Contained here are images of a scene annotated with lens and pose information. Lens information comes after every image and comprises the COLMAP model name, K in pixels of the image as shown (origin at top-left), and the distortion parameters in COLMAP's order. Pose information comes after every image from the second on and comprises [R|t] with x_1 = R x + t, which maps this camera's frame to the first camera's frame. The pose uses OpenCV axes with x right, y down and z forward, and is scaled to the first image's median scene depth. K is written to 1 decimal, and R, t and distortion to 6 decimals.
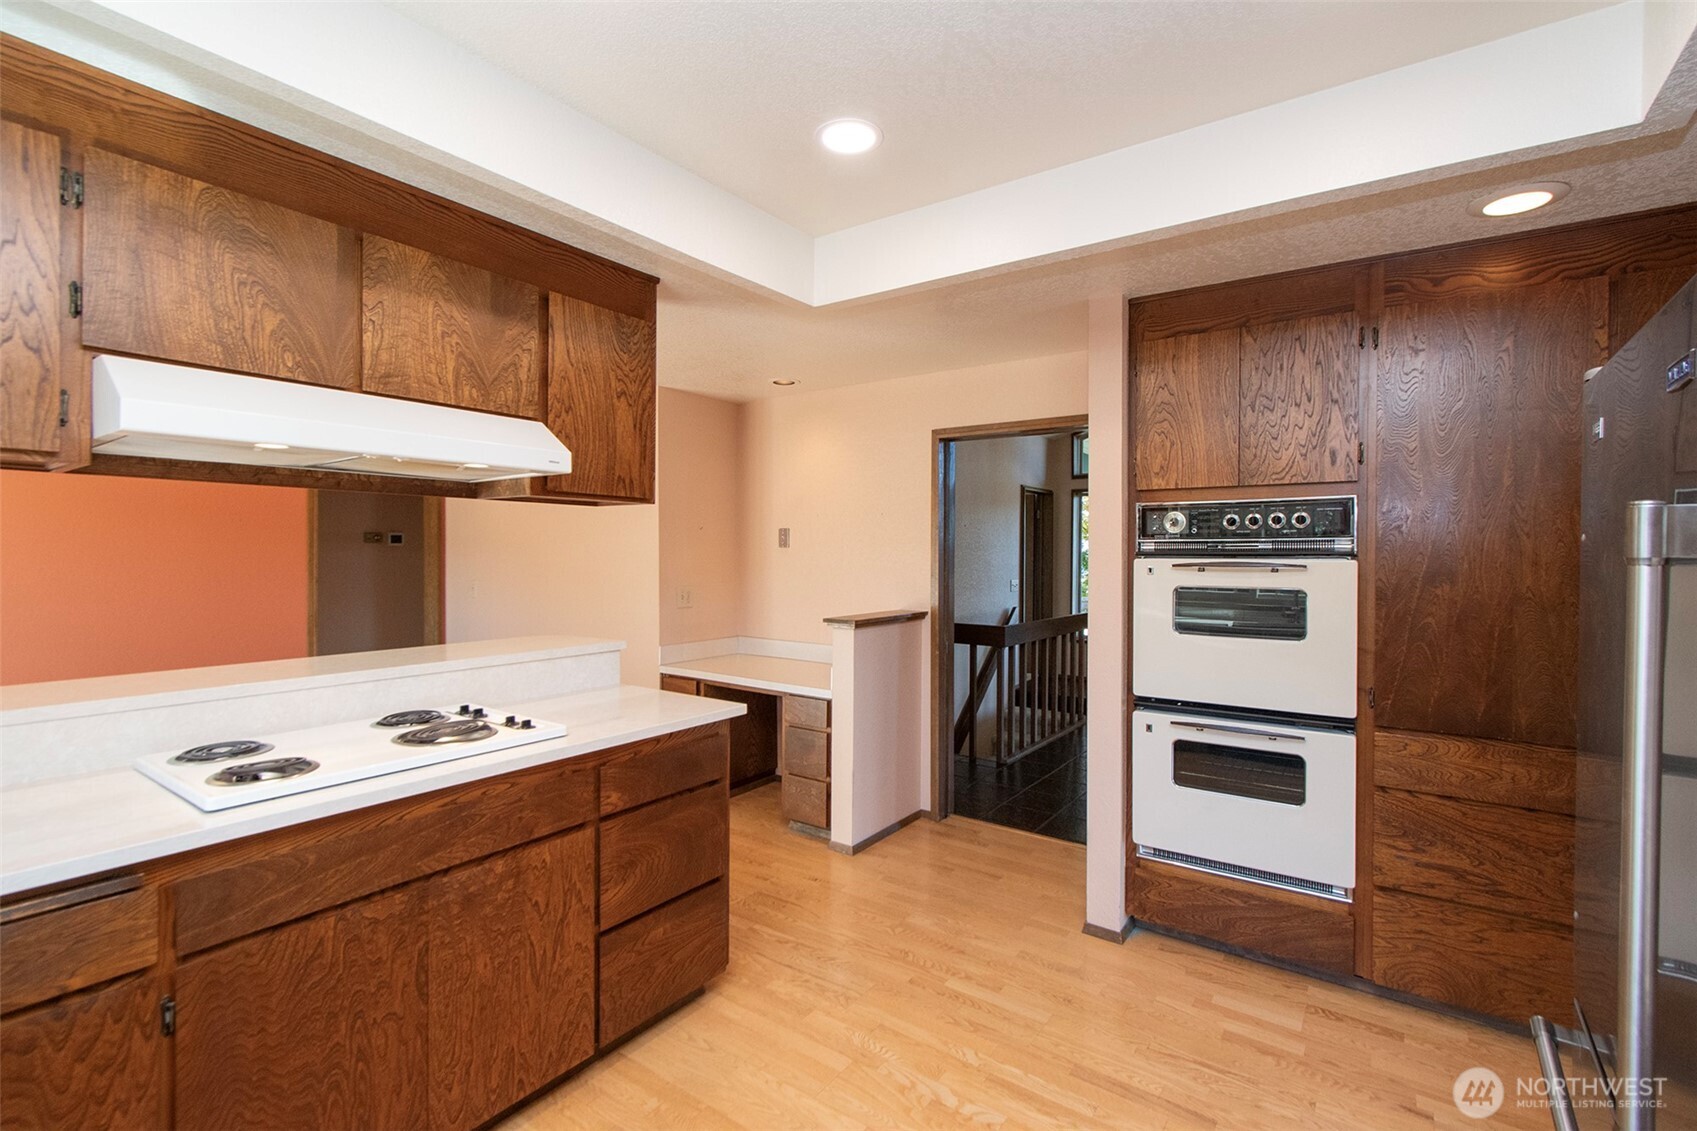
lens RADIAL K [[776.9, 0, 845.7], [0, 776.9, 556.1], [0, 0, 1]] dist [0.002444, 0.000096]
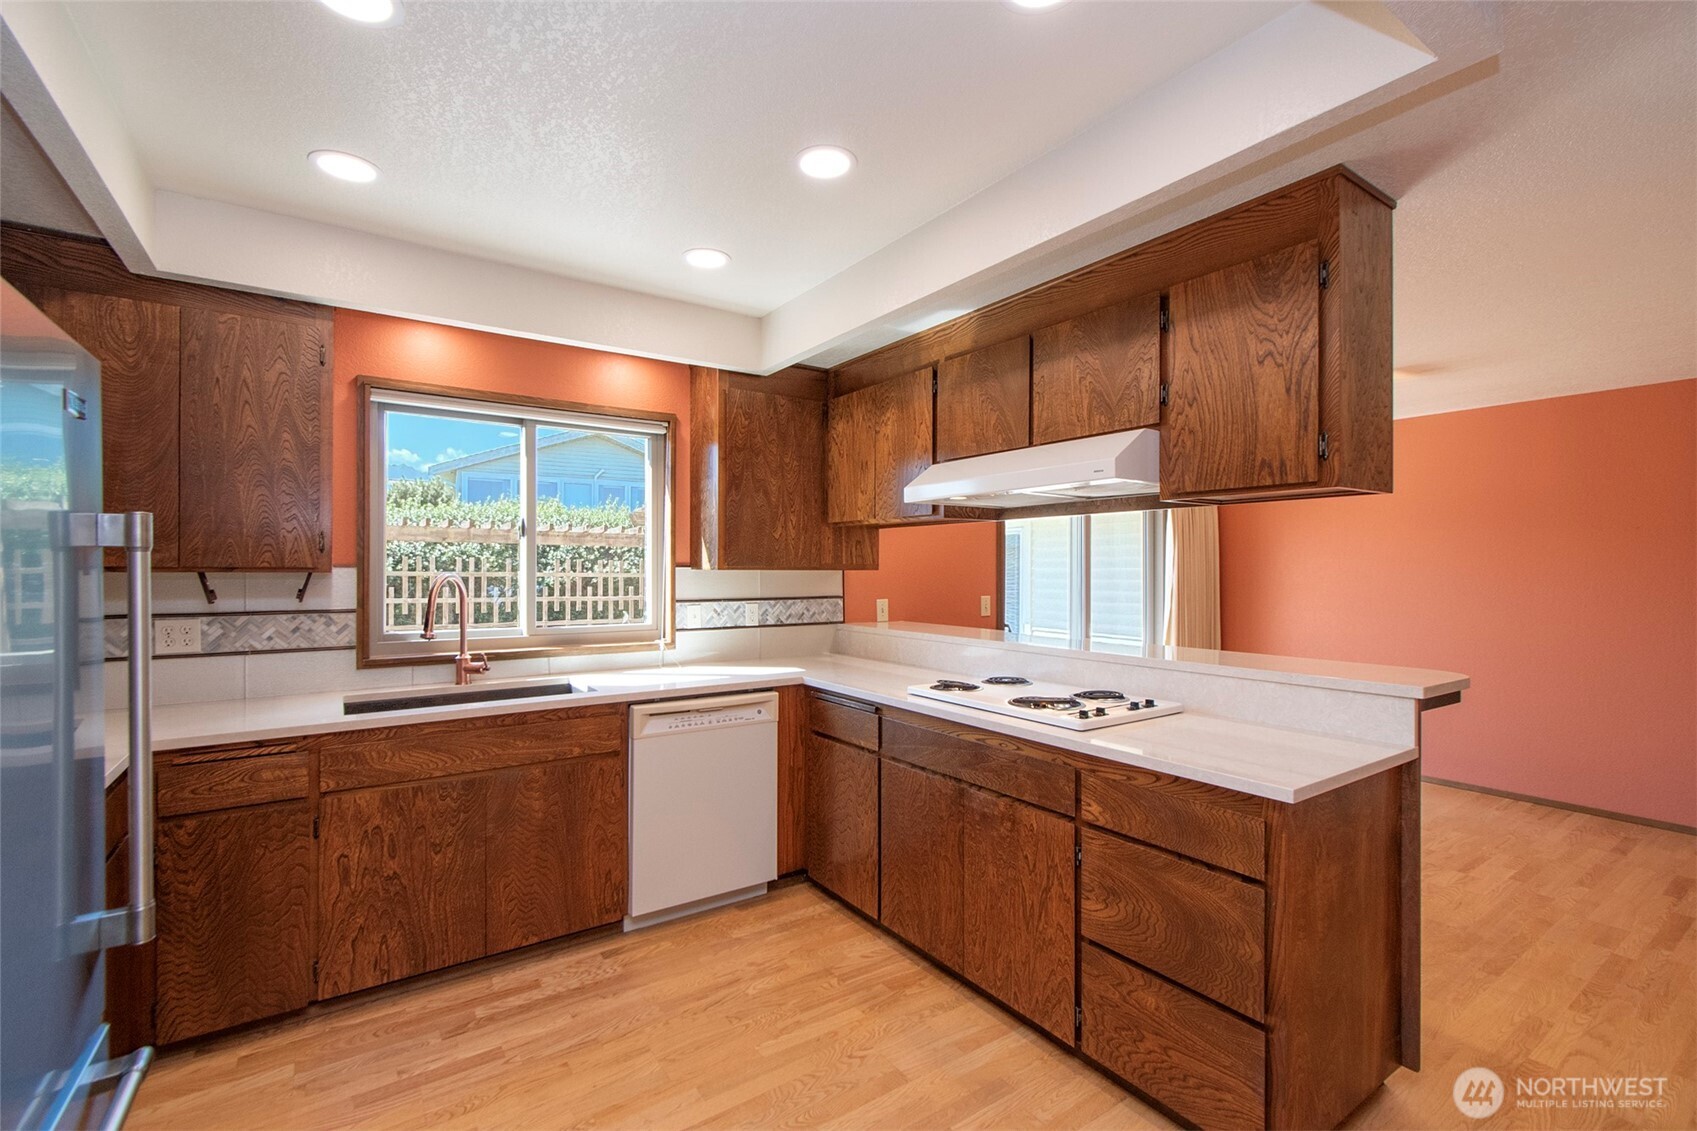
lens RADIAL K [[740.0, 0, 831.7], [0, 740.0, 564.7], [0, 0, 1]] dist [-0.000584, 0.000365]
pose [[-0.350637, -0.008248, -0.936475, 0.692897], [-0.005925, 0.999961, -0.006589, 0.014242], [0.936493, 0.003238, -0.350672, 1.026223]]
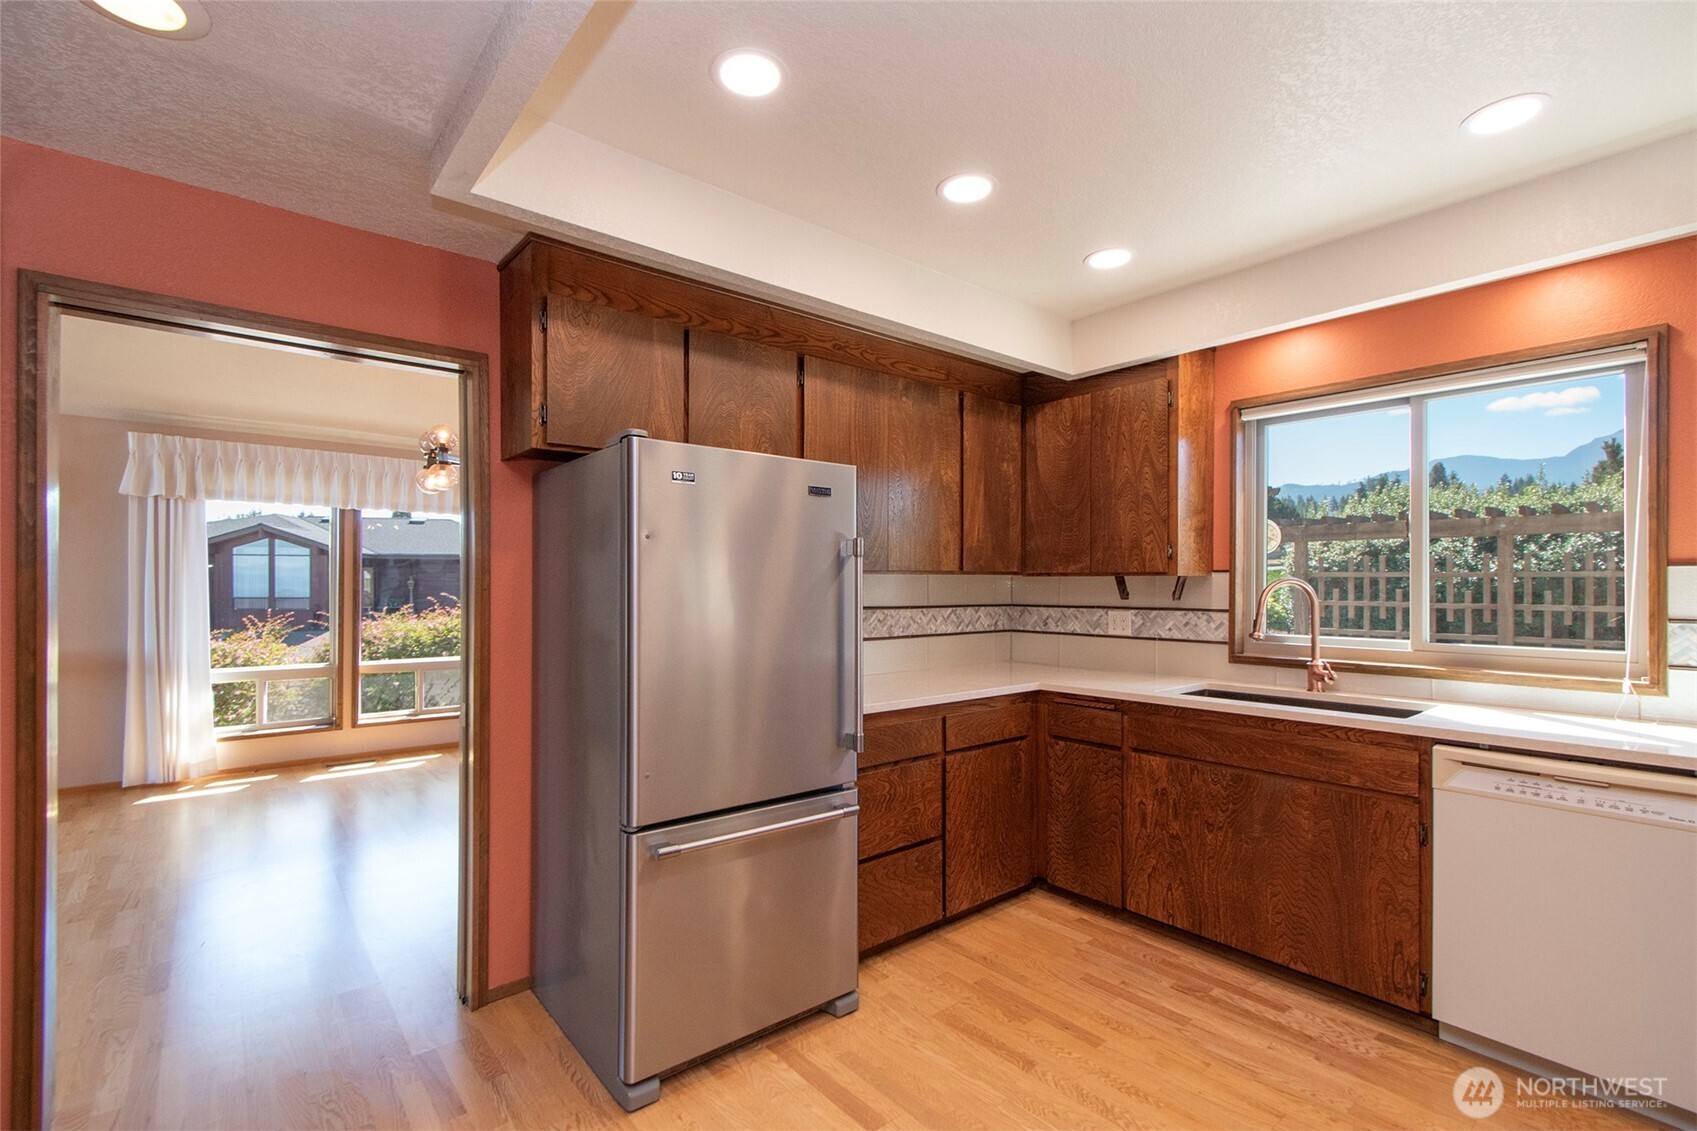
lens RADIAL K [[761.2, 0, 847.9], [0, 761.2, 577.1], [0, 0, 1]] dist [0.001733, -0.000094]
pose [[-0.968153, -0.002221, 0.250349, 0.110225], [-0.003600, 0.999981, -0.005050, 0.035806], [-0.250333, -0.005790, -0.968142, 1.444216]]
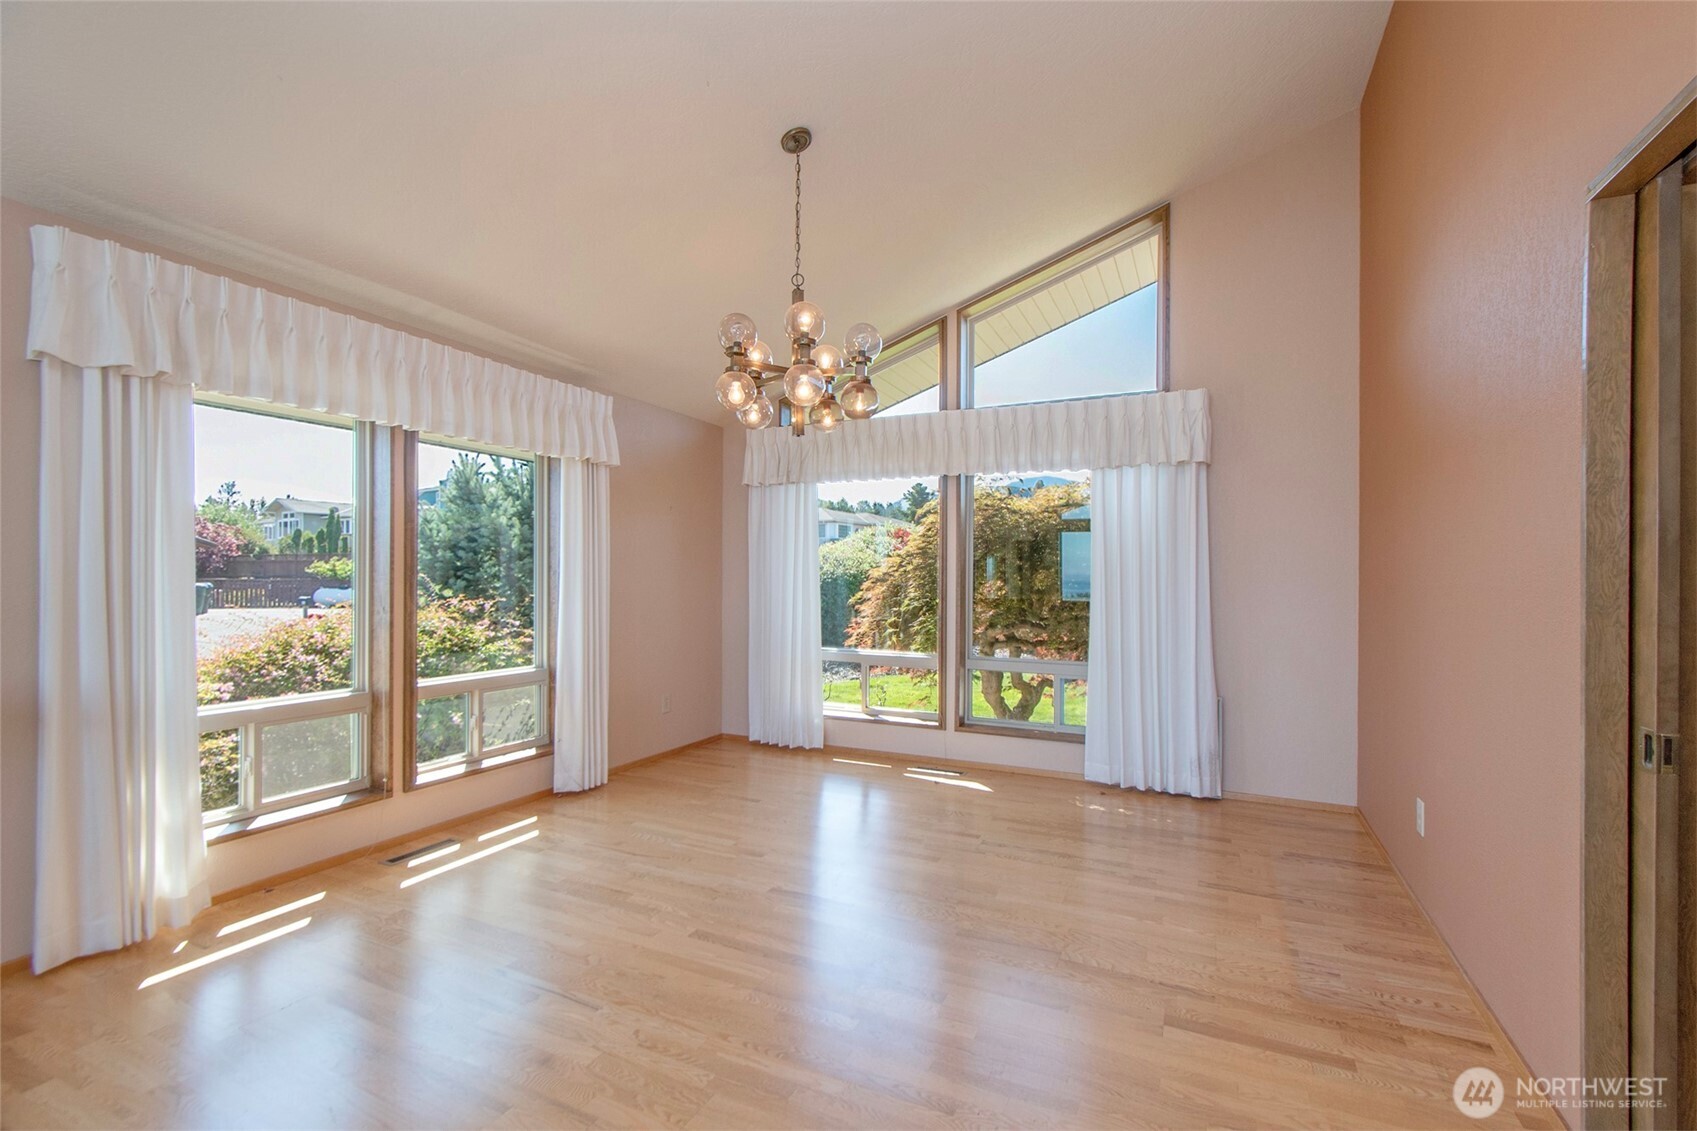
lens RADIAL K [[761.2, 0, 847.9], [0, 761.2, 577.1], [0, 0, 1]] dist [0.001733, -0.000094]
pose [[-0.982617, -0.009238, -0.185416, 1.805677], [-0.009133, 0.999957, -0.001419, 0.094656], [0.185422, 0.000299, -0.982659, 1.054697]]
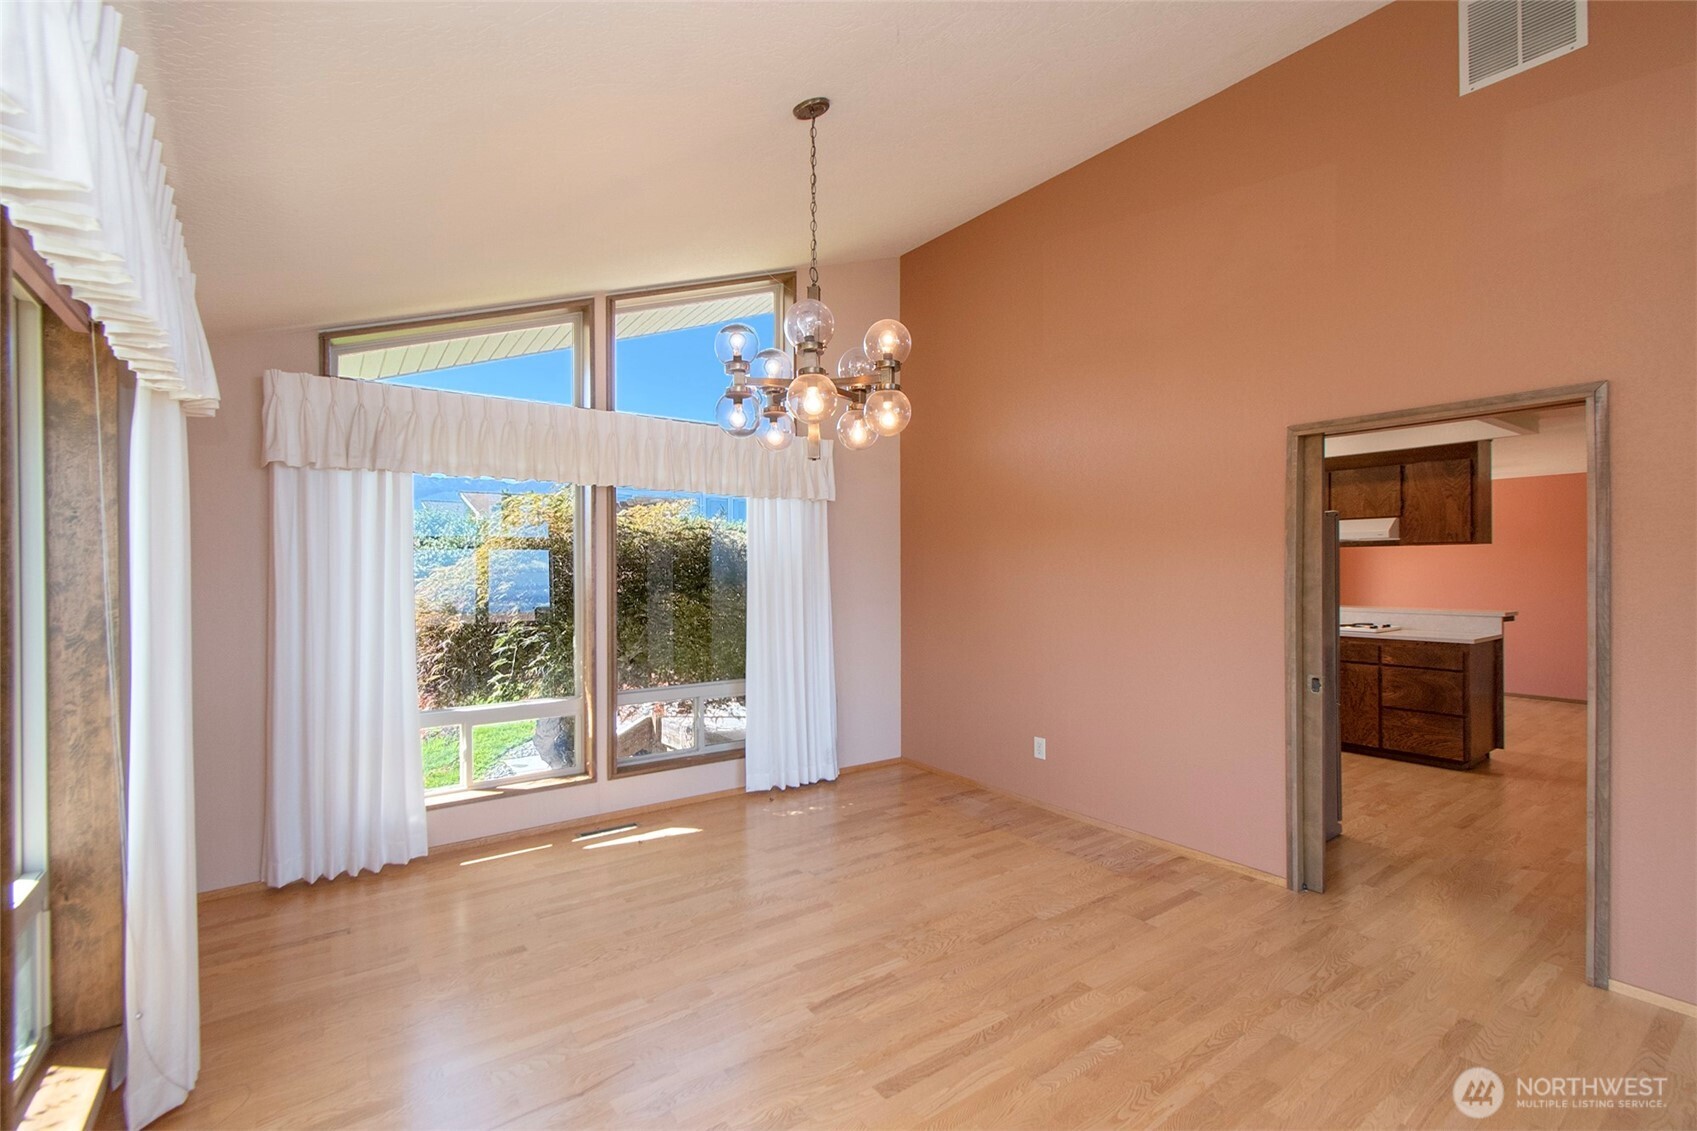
lens RADIAL K [[741.2, 0, 844.5], [0, 741.2, 575.1], [0, 0, 1]] dist [0.002143, 0.000101]
pose [[-0.311986, 0.002390, -0.950084, 2.757474], [0.005033, 0.999987, 0.000863, 0.009951], [0.950073, -0.004513, -0.311994, 0.014160]]
